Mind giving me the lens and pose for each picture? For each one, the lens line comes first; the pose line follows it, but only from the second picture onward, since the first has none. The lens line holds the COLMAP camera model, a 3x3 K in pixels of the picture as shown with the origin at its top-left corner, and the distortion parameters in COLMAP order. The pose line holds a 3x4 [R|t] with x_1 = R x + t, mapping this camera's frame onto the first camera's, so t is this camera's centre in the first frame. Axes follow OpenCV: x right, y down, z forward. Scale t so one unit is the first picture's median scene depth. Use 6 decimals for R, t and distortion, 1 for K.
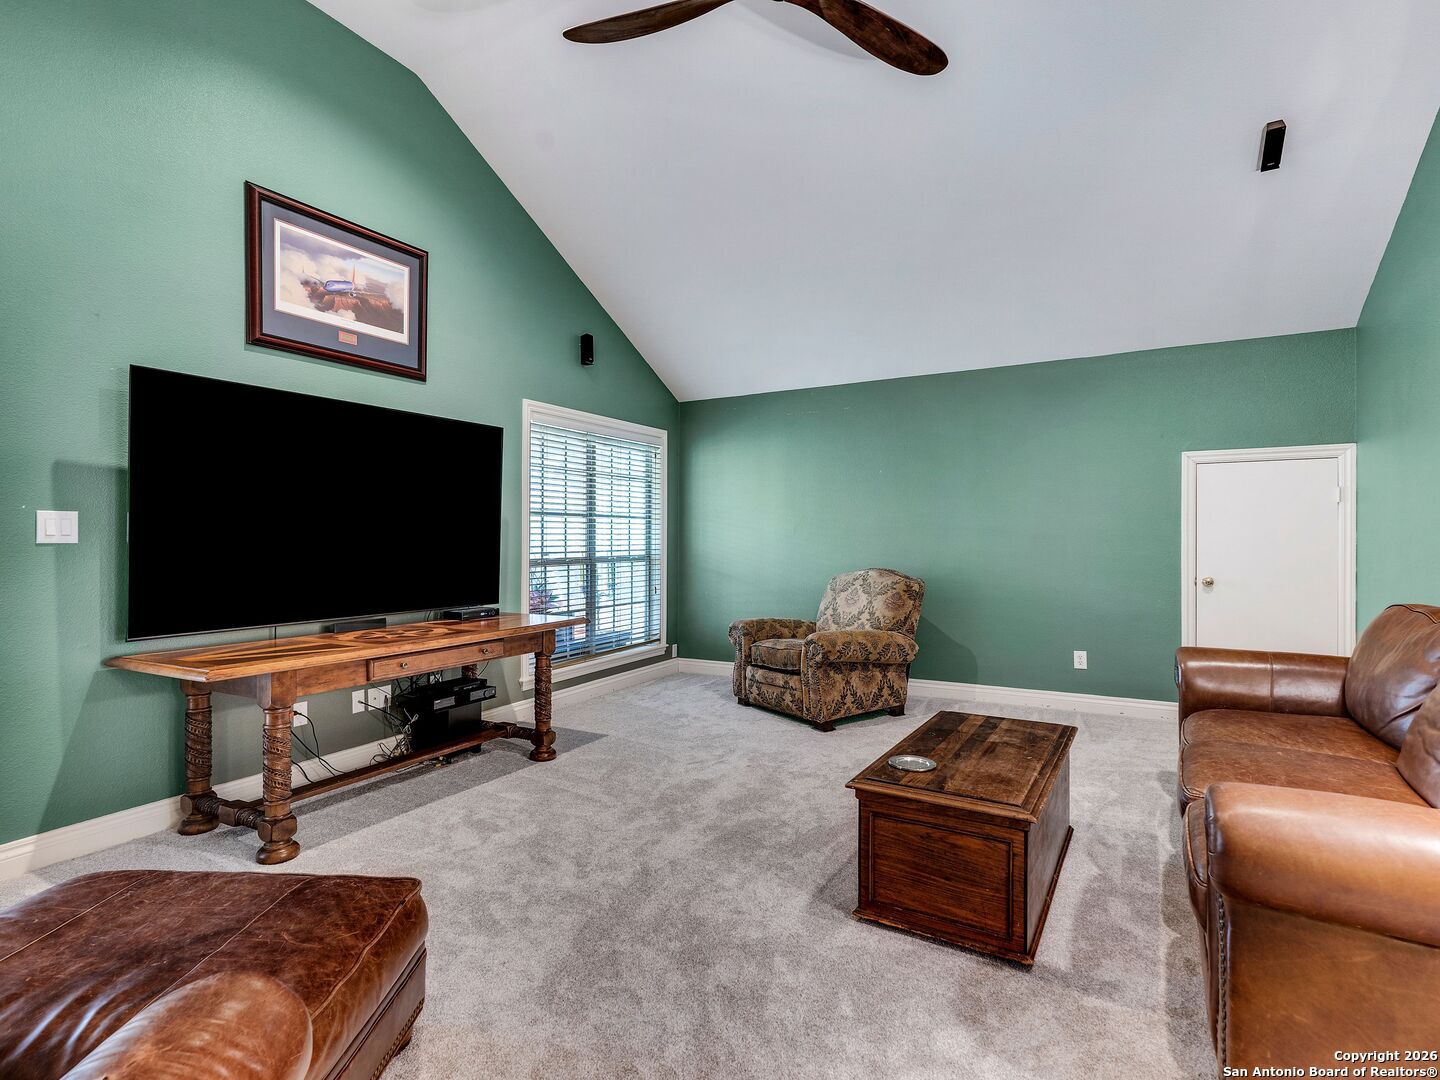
lens RADIAL K [[724.5, 0, 716.6], [0, 724.5, 534.4], [0, 0, 1]] dist [-0.003458, -0.000032]
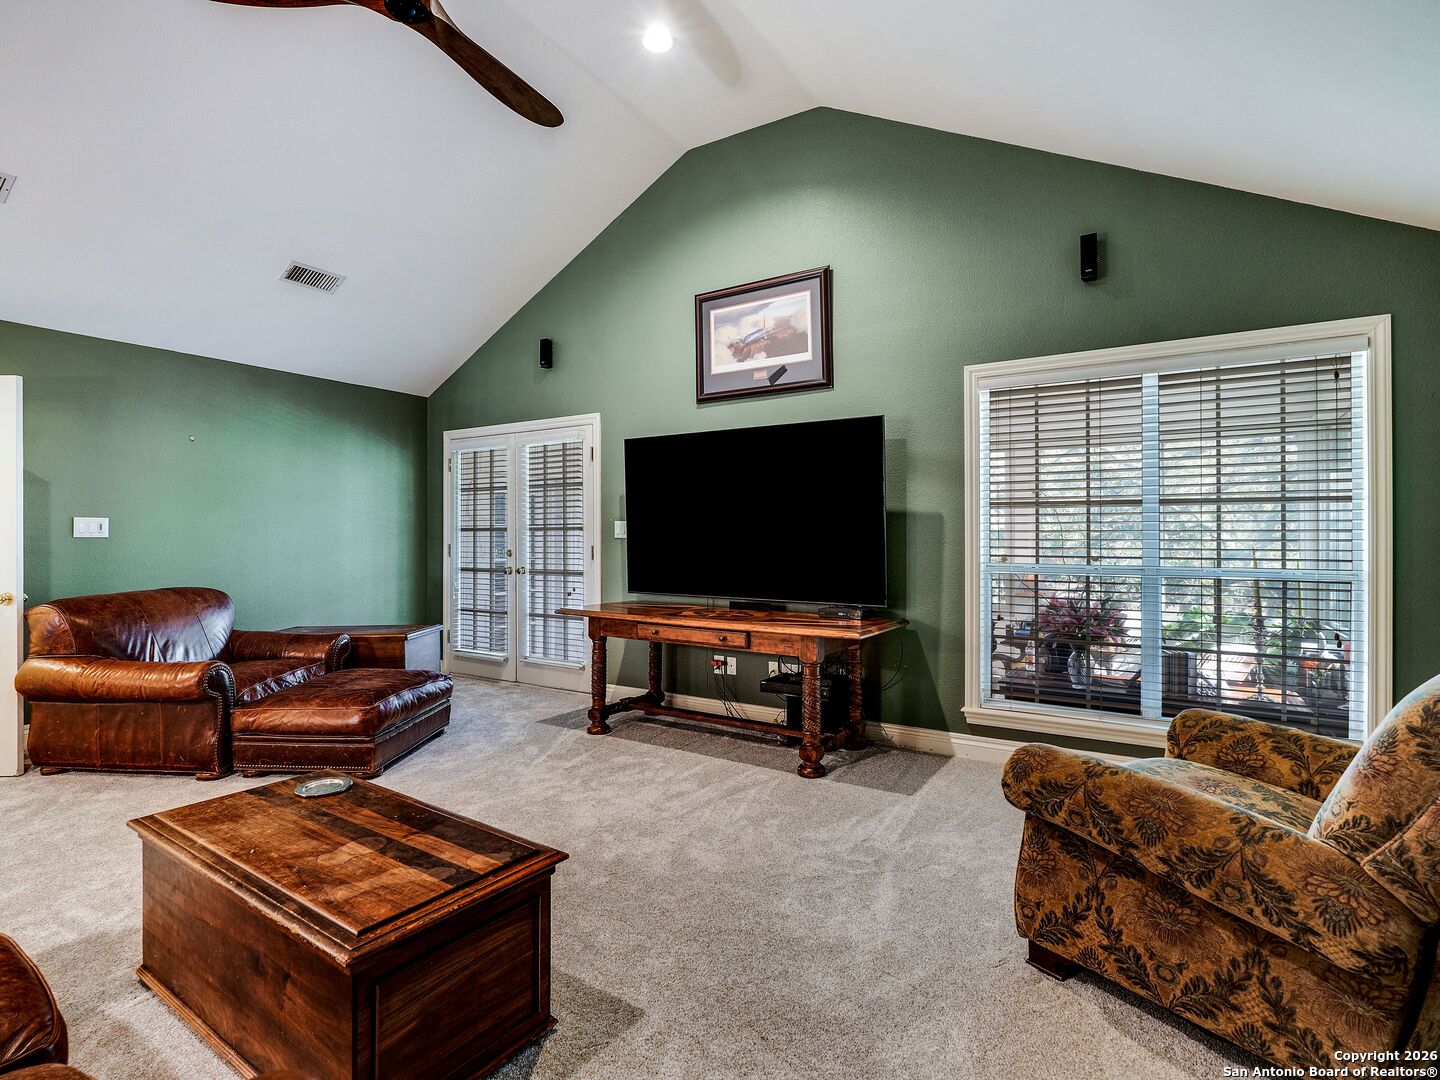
lens RADIAL K [[724.5, 0, 716.6], [0, 724.5, 534.4], [0, 0, 1]] dist [-0.003458, -0.000032]
pose [[-0.056937, 0.002355, -0.998375, 0.745248], [0.002741, 0.999994, 0.002203, 0.000233], [0.998374, -0.002611, -0.056943, 1.003533]]
